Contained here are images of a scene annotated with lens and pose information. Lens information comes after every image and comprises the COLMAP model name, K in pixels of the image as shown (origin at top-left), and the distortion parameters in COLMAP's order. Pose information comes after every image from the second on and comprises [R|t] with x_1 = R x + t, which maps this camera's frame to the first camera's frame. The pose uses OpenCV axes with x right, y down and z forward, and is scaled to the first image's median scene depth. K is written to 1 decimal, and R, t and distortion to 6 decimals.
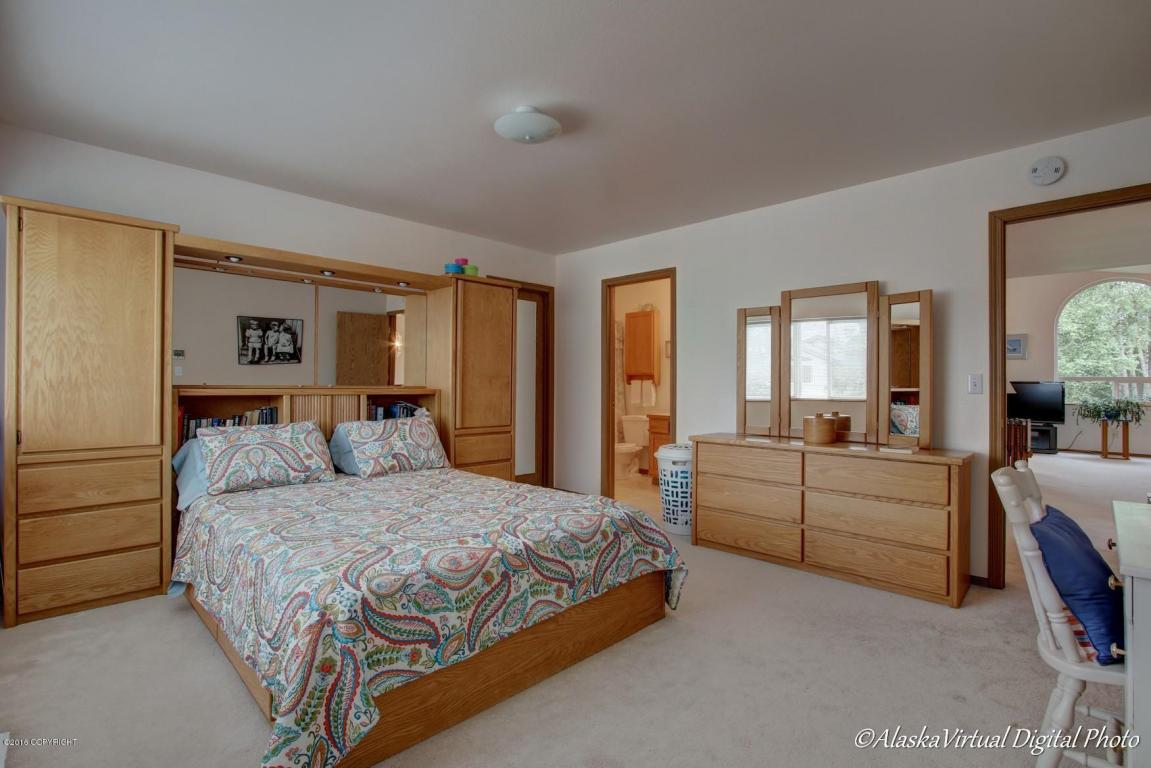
lens RADIAL K [[521.8, 0, 589.0], [0, 521.8, 387.8], [0, 0, 1]] dist [-0.012289, -0.000577]
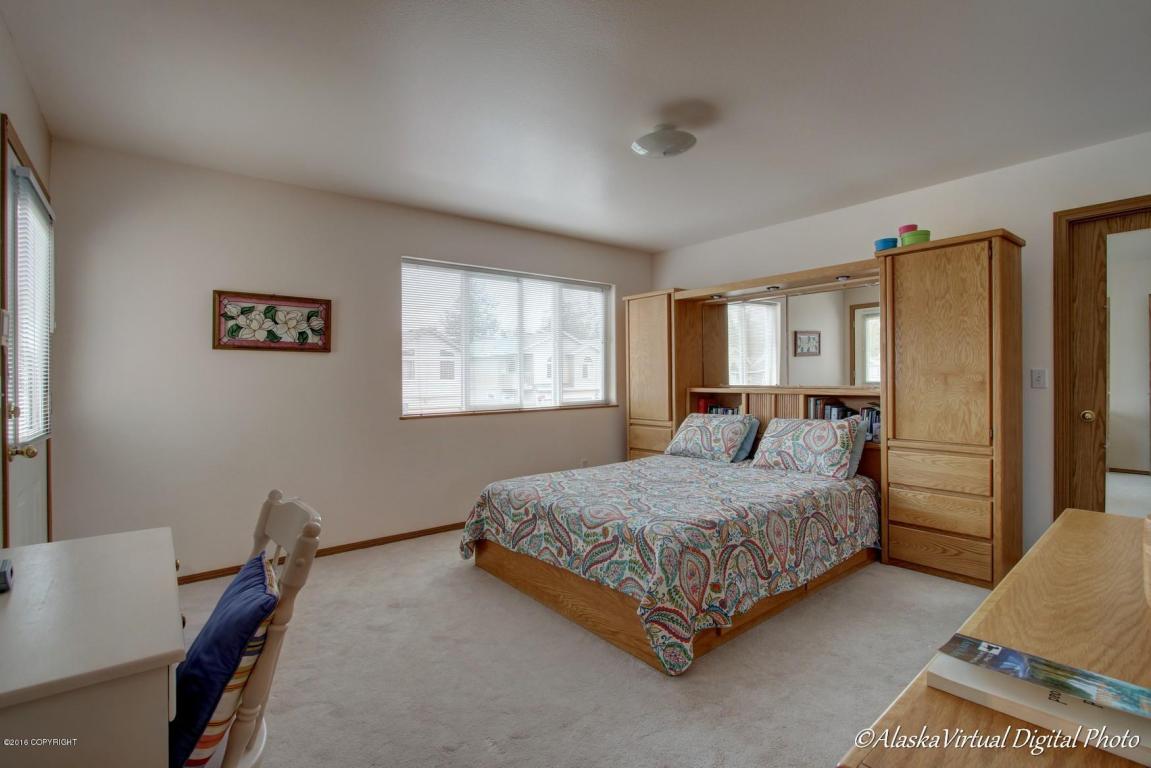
lens RADIAL K [[533.3, 0, 575.5], [0, 533.3, 384.0], [0, 0, 1]] dist [-0.016192, -0.000050]
pose [[-0.119887, 0.003327, -0.992782, 1.090955], [0.001999, 0.999993, 0.003109, -0.018930], [0.992786, -0.001612, -0.119893, 1.059749]]
